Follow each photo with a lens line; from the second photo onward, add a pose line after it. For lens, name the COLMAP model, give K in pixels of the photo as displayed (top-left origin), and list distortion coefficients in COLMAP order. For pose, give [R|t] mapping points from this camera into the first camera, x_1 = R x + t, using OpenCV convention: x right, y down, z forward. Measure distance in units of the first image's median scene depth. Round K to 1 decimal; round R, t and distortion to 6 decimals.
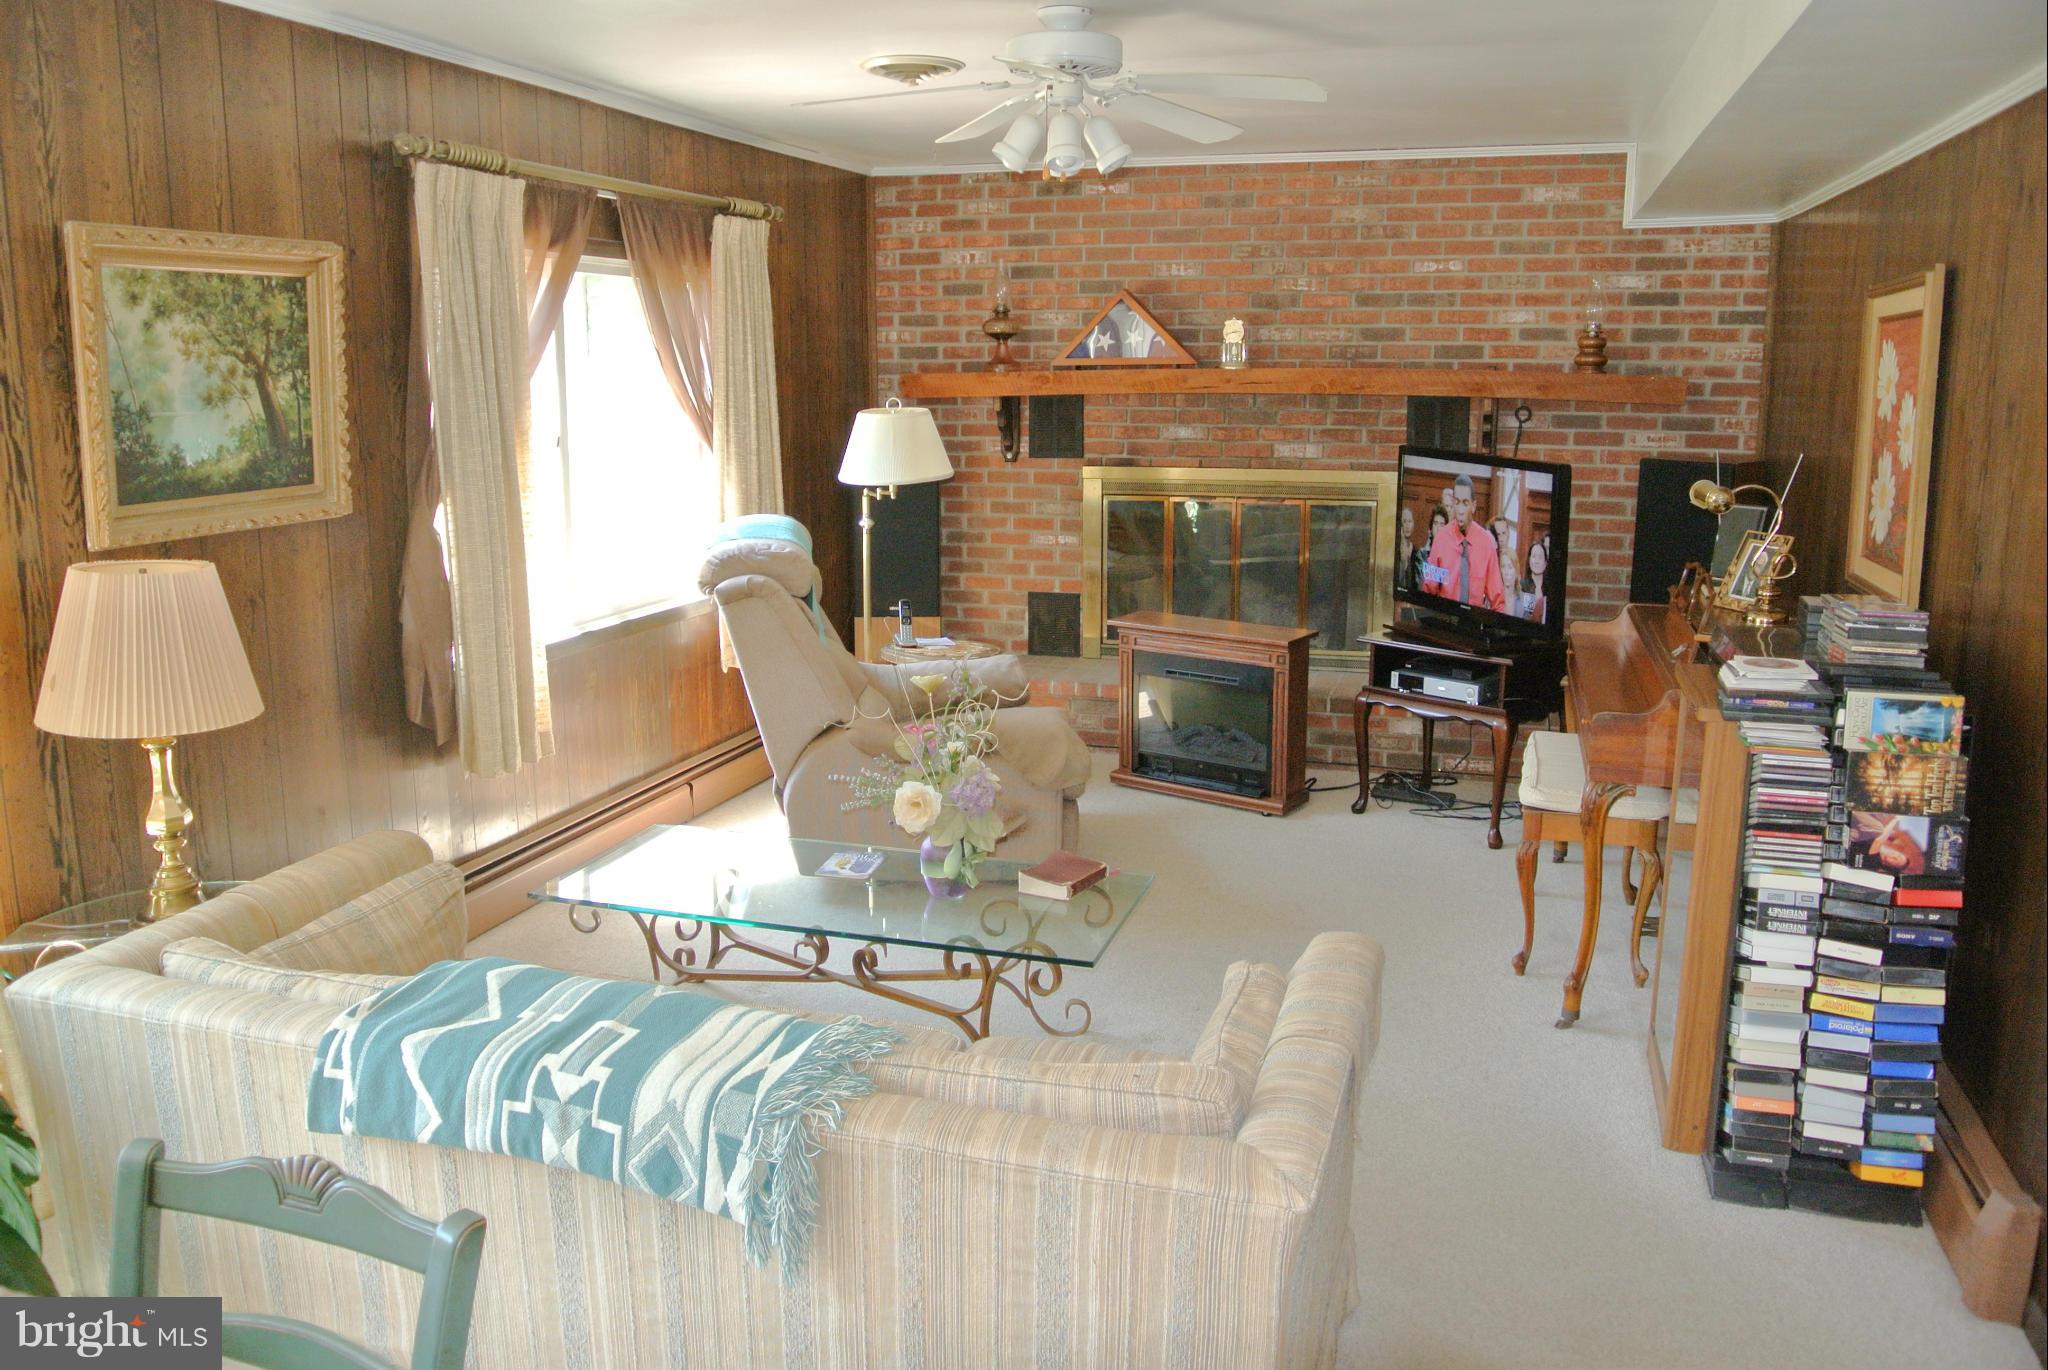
lens RADIAL K [[1590.2, 0, 982.6], [0, 1590.2, 686.7], [0, 0, 1]] dist [-0.089085, 0.039658]
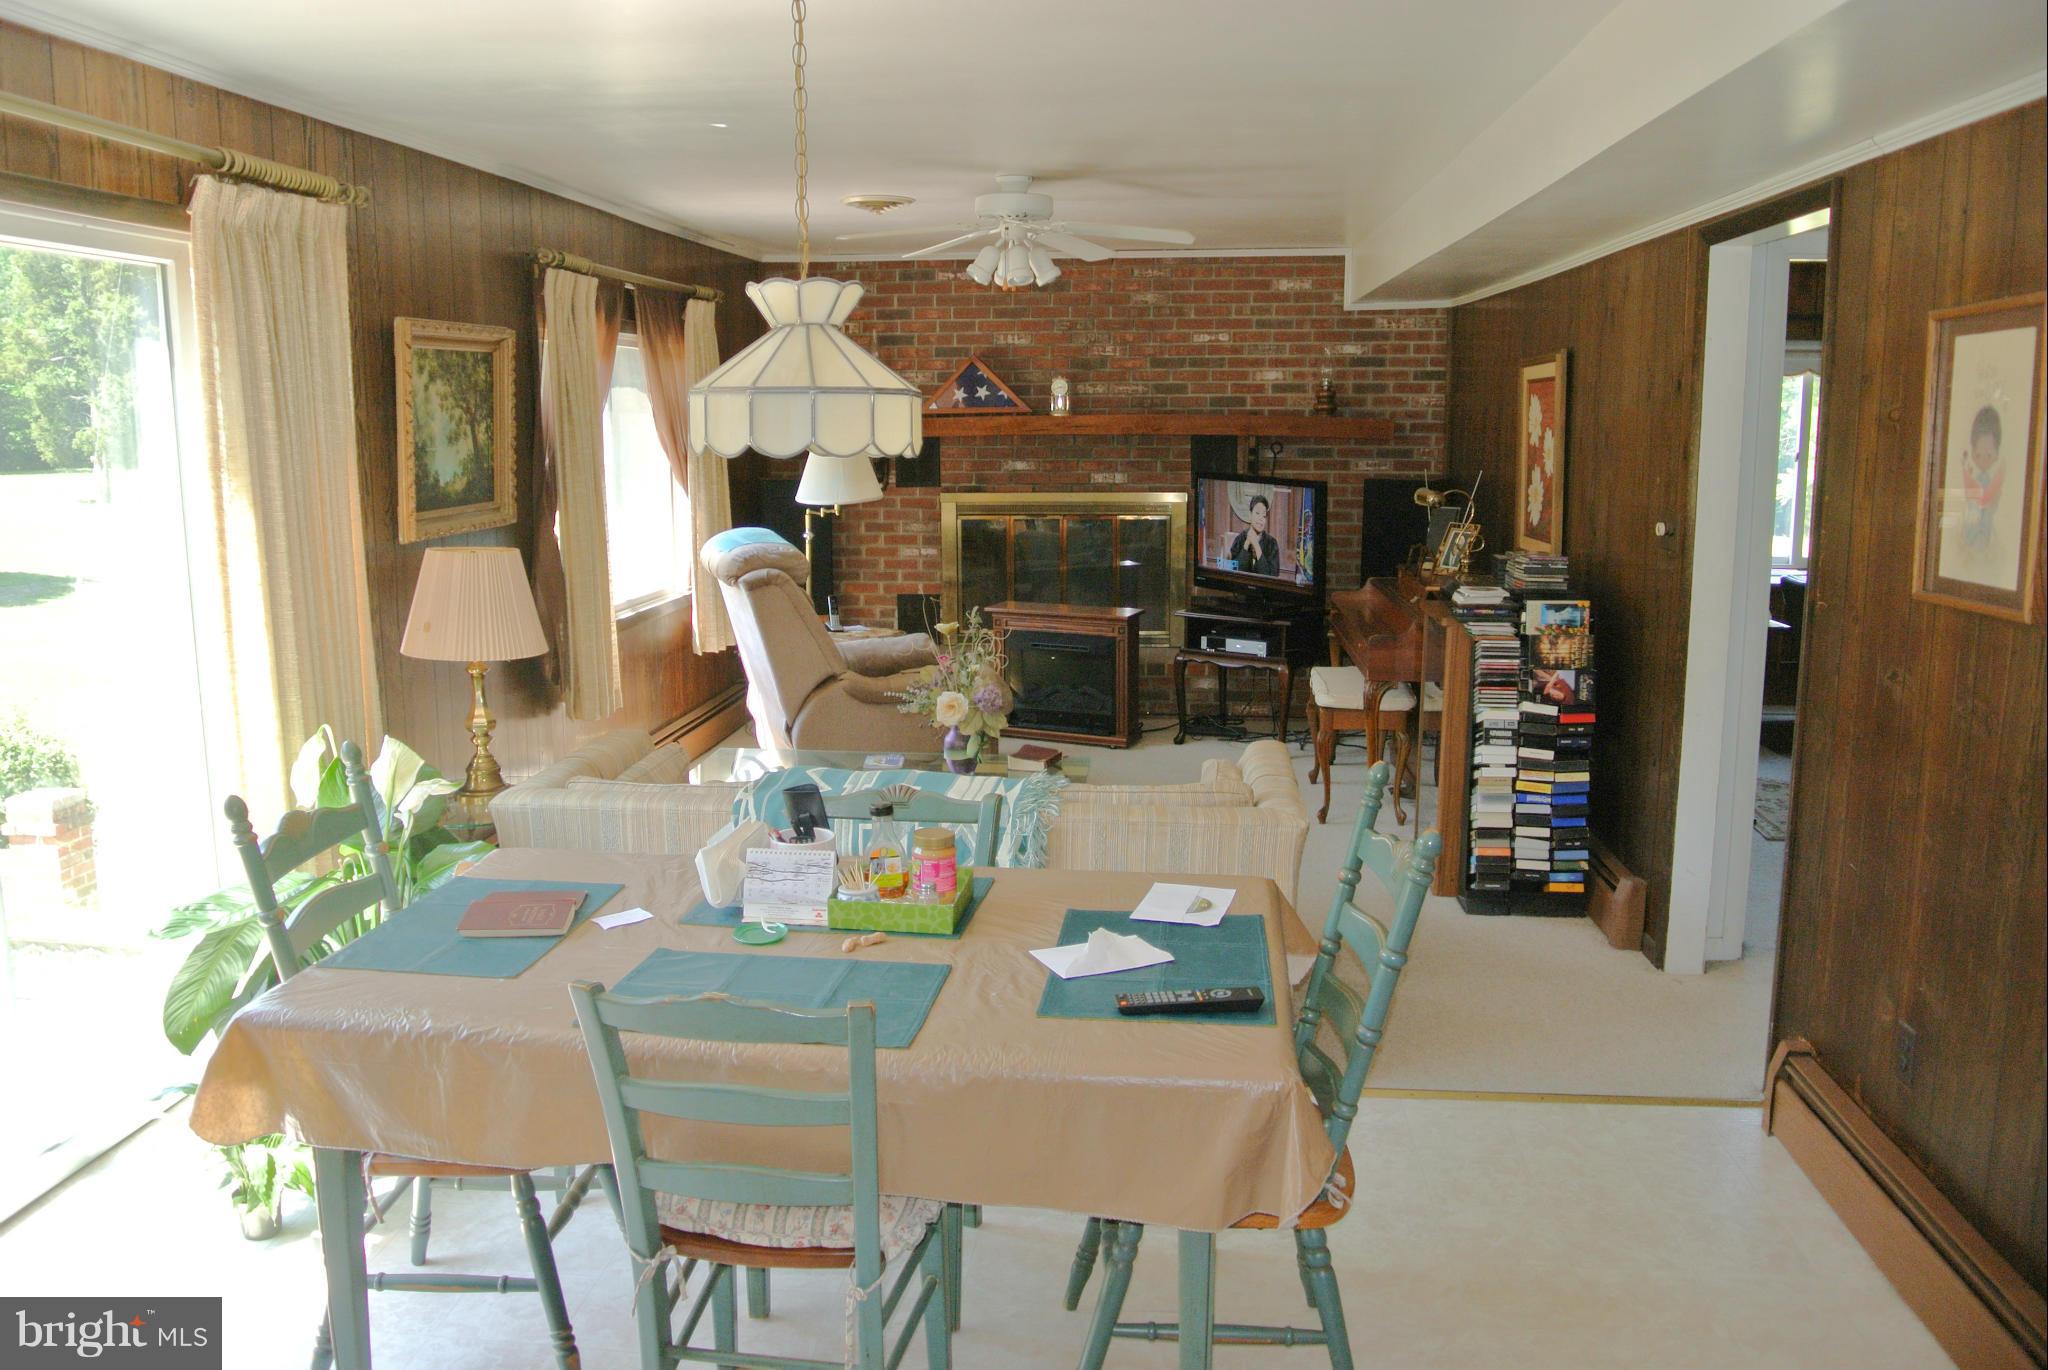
lens RADIAL K [[1590.2, 0, 982.6], [0, 1590.2, 686.7], [0, 0, 1]] dist [-0.089085, 0.039658]
pose [[0.980599, -0.036149, 0.192661, -0.195770], [0.041582, 0.998841, -0.024229, 0.060399], [-0.191562, 0.031770, 0.980966, -0.310533]]
